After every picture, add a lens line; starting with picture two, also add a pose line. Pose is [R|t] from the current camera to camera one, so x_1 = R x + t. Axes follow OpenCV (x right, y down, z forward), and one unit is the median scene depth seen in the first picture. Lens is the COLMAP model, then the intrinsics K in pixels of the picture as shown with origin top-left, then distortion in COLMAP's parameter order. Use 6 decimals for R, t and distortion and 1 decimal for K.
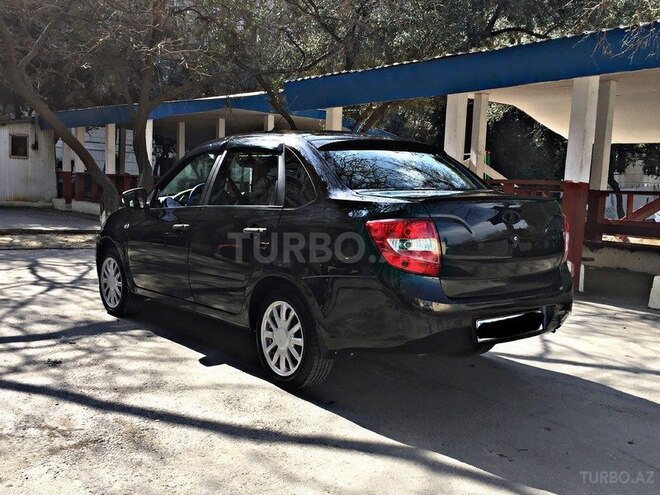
lens RADIAL K [[718.4, 0, 330.6], [0, 718.4, 248.9], [0, 0, 1]] dist [0.031677, 0.000000]
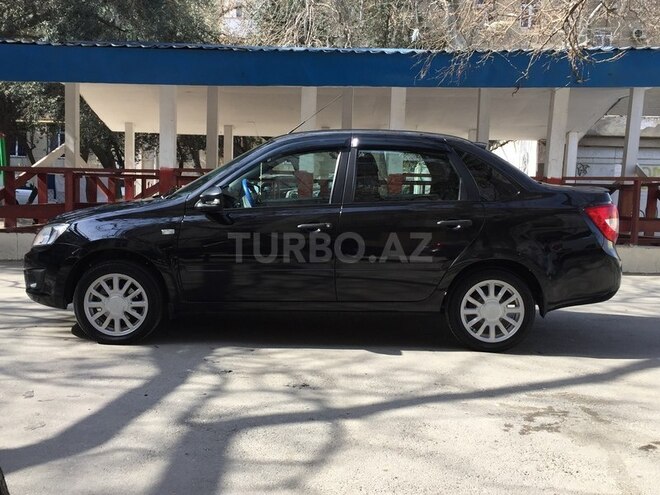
lens RADIAL K [[718.4, 0, 331.2], [0, 718.4, 246.2], [0, 0, 1]] dist [0.031677, 0.000000]
pose [[0.628253, -0.091649, 0.772592, -1.042193], [0.074470, 0.995562, 0.057542, -0.063697], [-0.774437, 0.021384, 0.632290, 0.416290]]
